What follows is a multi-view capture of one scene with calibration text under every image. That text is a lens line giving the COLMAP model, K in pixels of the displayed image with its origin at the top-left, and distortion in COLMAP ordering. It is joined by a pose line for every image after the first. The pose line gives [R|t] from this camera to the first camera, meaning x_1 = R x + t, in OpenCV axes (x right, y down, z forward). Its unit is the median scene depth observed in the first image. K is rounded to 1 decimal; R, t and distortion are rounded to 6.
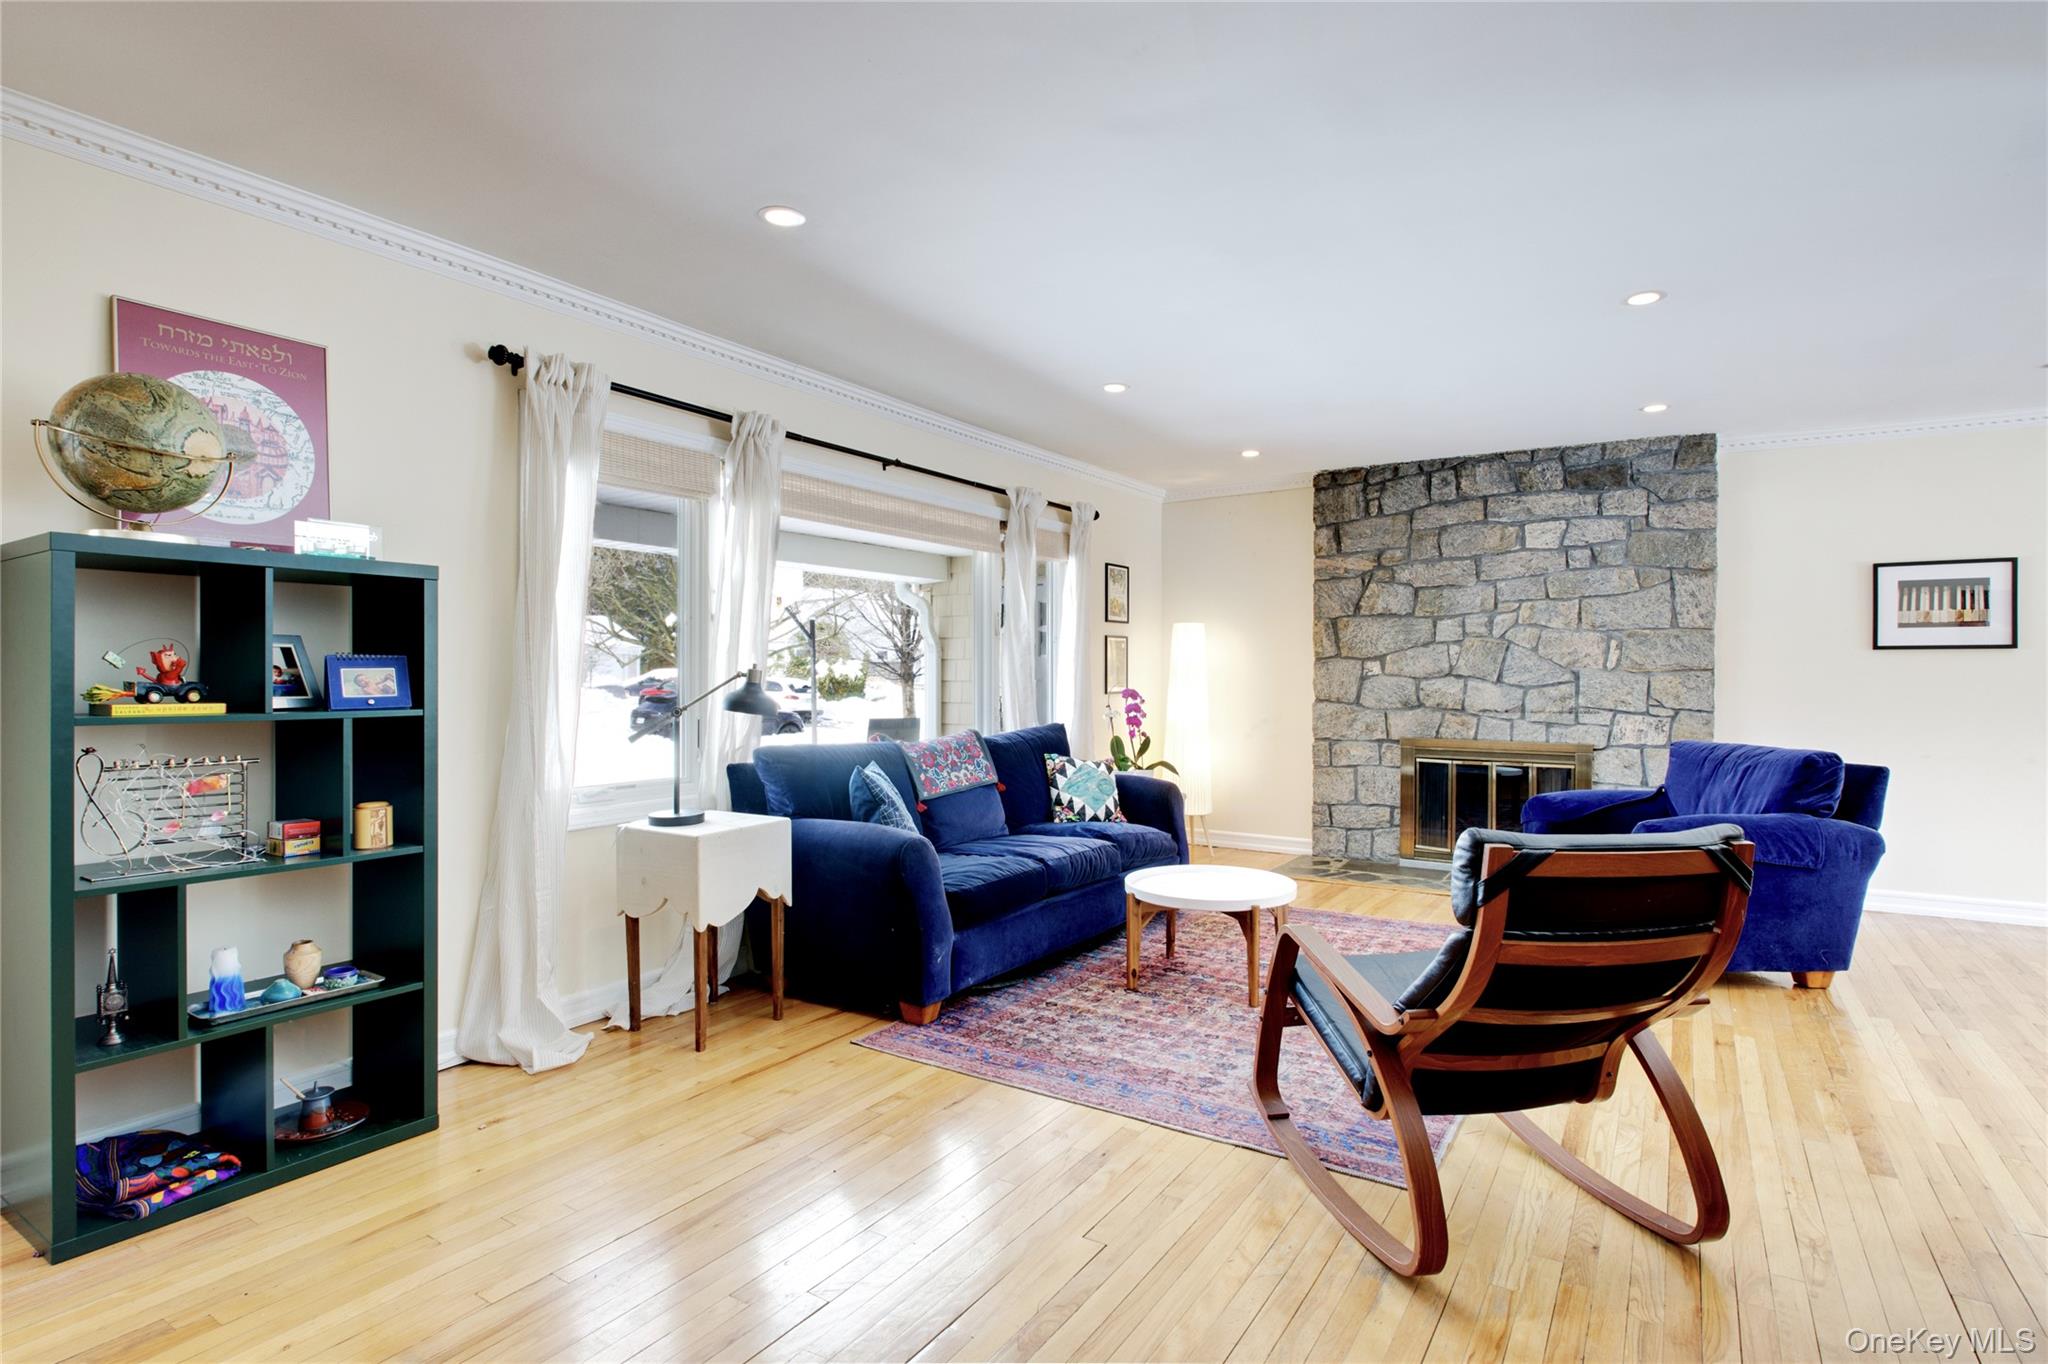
lens RADIAL K [[1031.4, 0, 1026.1], [0, 1031.4, 677.7], [0, 0, 1]] dist [-0.000254, 0.002142]
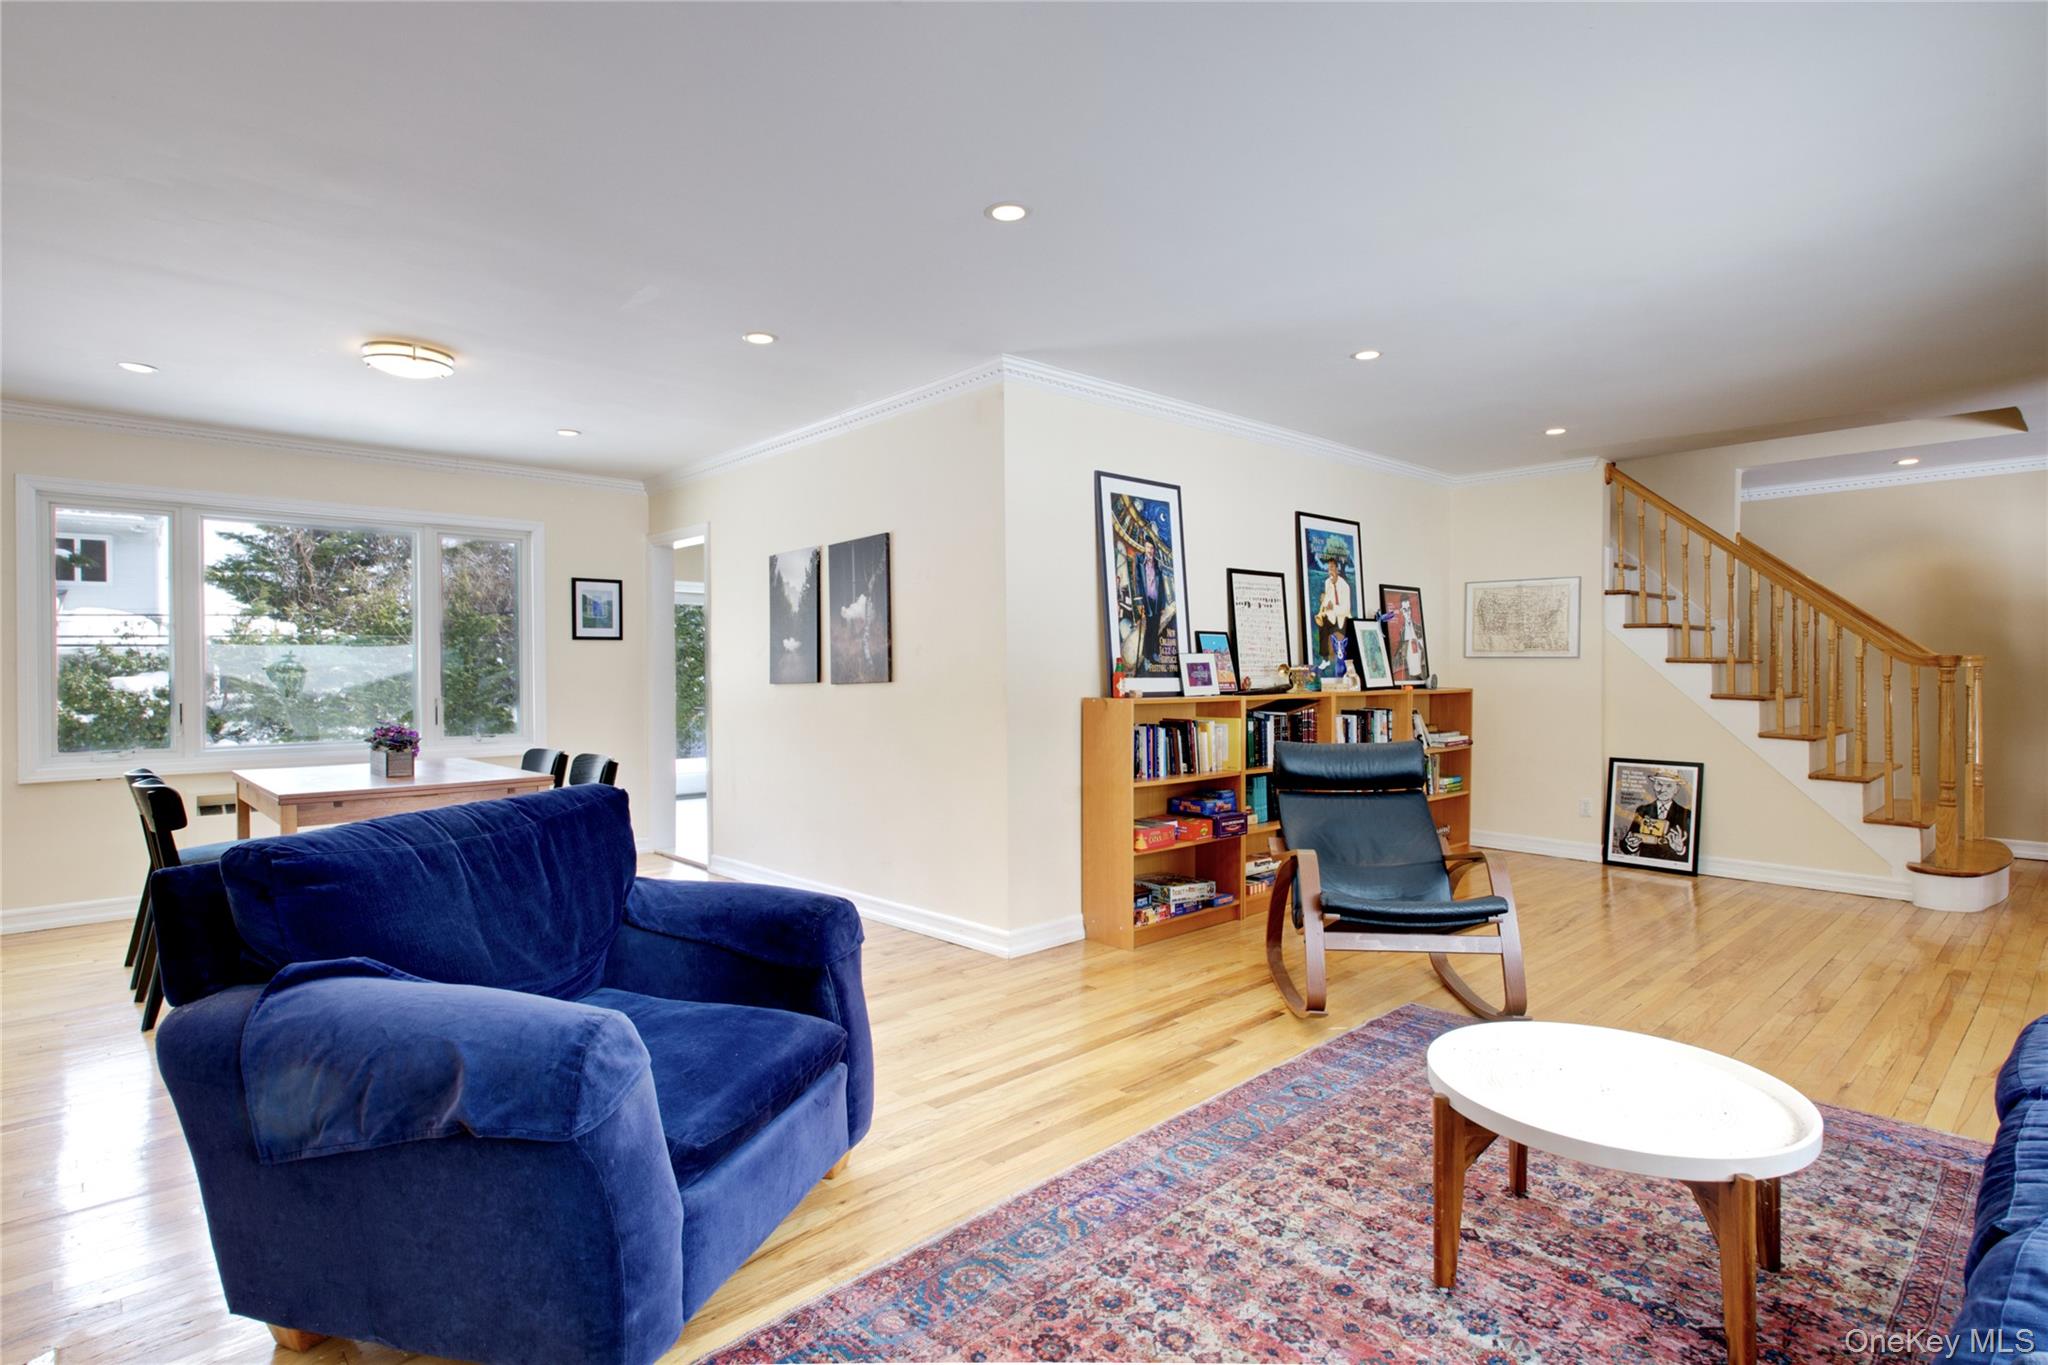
lens RADIAL K [[1031.4, 0, 1009.6], [0, 1031.4, 673.8], [0, 0, 1]] dist [-0.000254, 0.002142]
pose [[-0.965020, 0.004241, 0.262143, 0.219699], [0.006655, 0.999943, 0.008322, -0.005017], [-0.262093, 0.009775, -0.964993, 1.048386]]
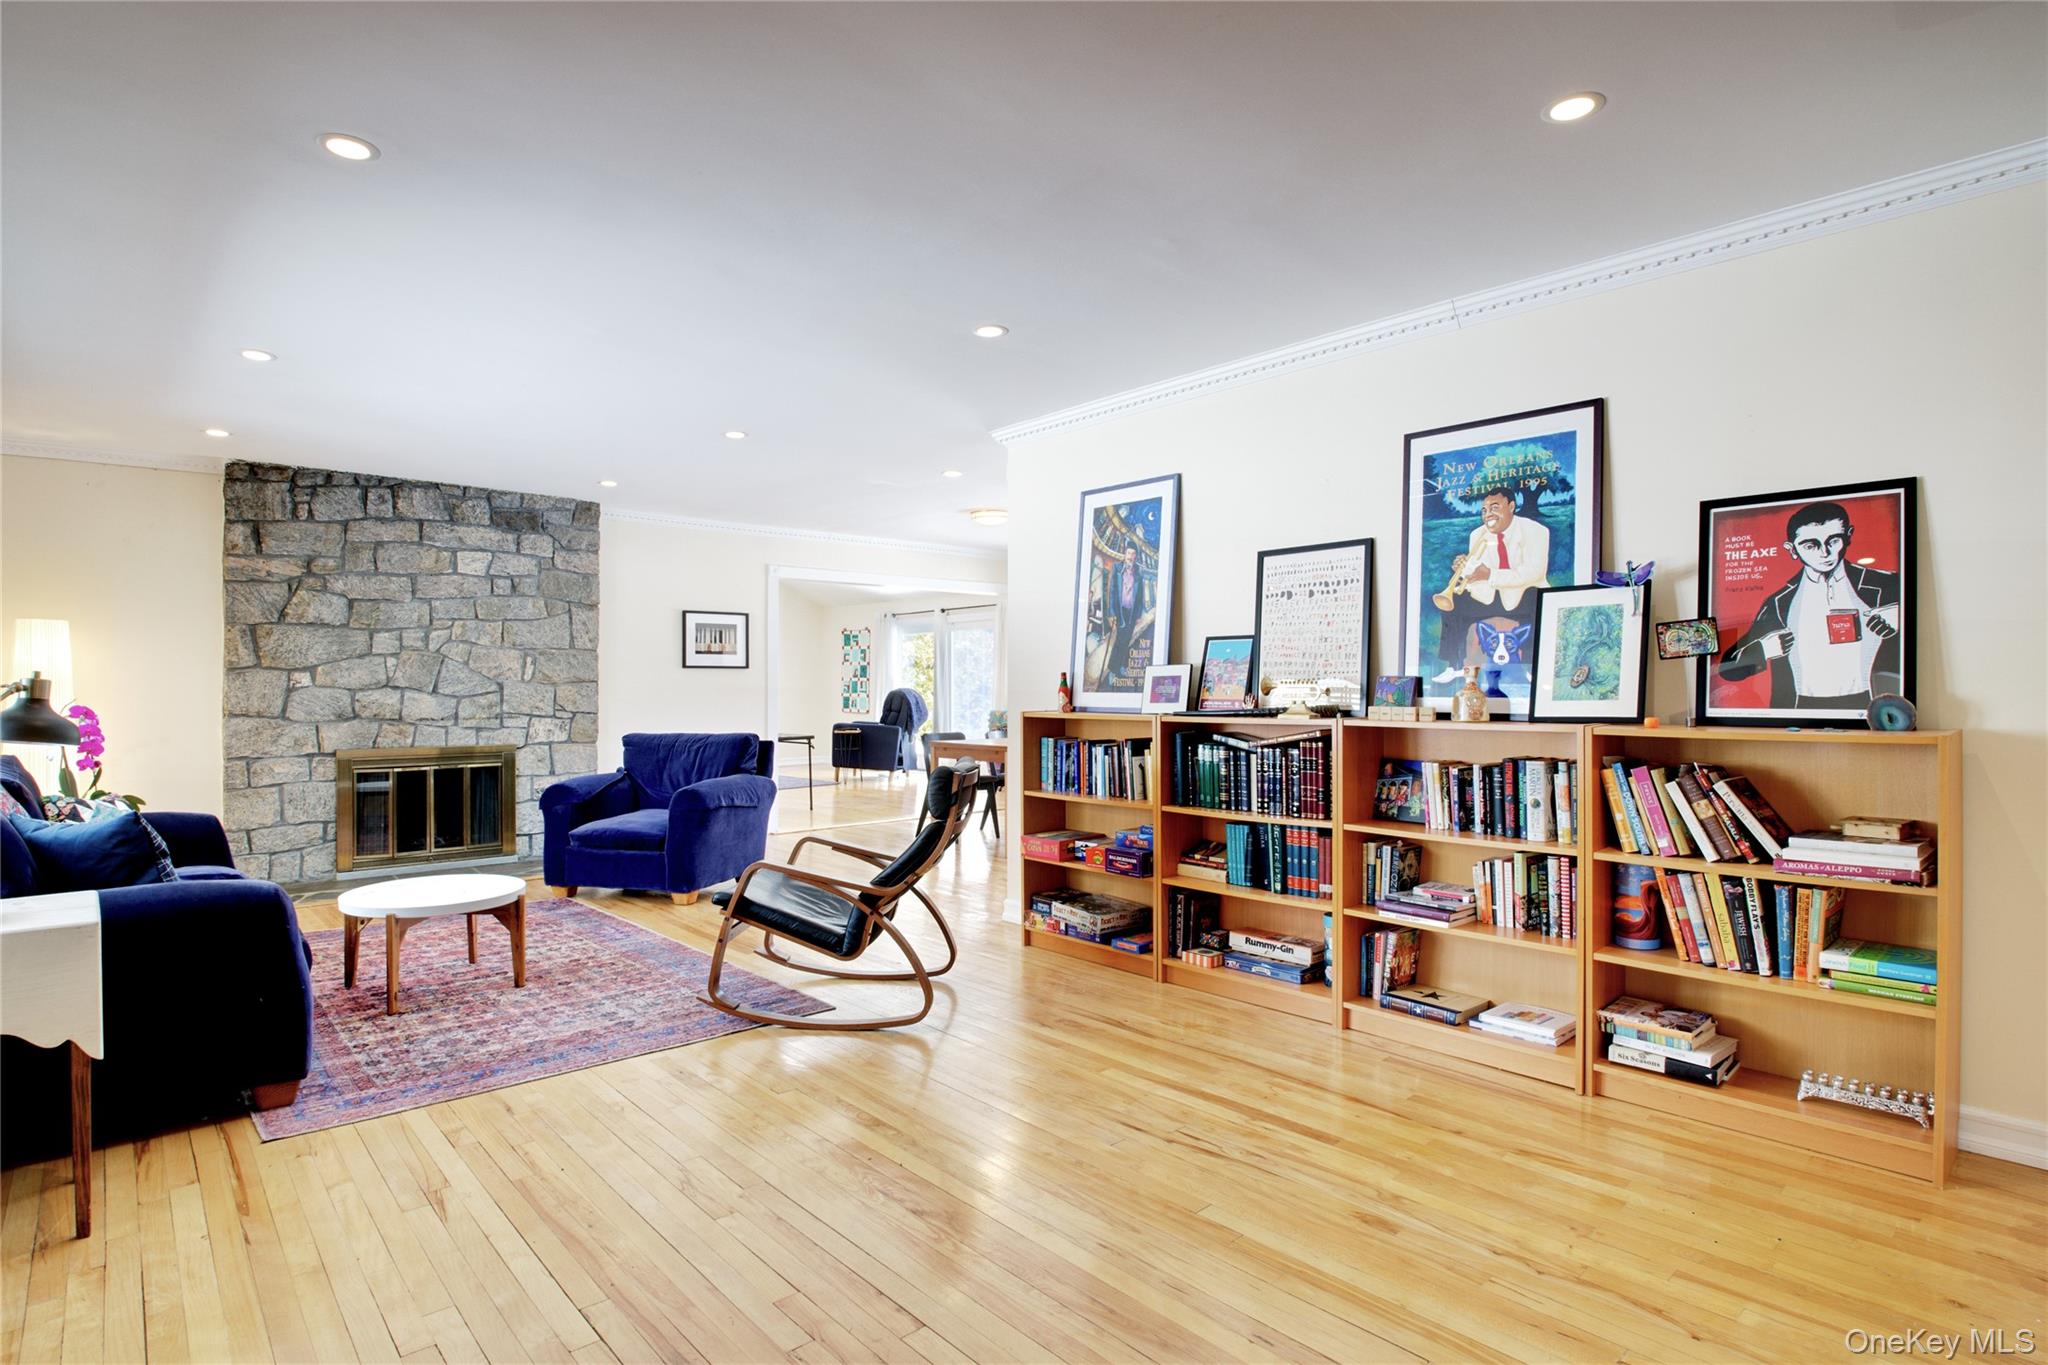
lens RADIAL K [[1031.4, 0, 1007.6], [0, 1031.4, 688.0], [0, 0, 1]] dist [-0.000254, 0.002142]
pose [[0.281530, -0.005817, 0.959535, -0.429074], [0.006764, 0.999969, 0.004077, -0.001001], [-0.959529, 0.005343, 0.281560, 0.116099]]
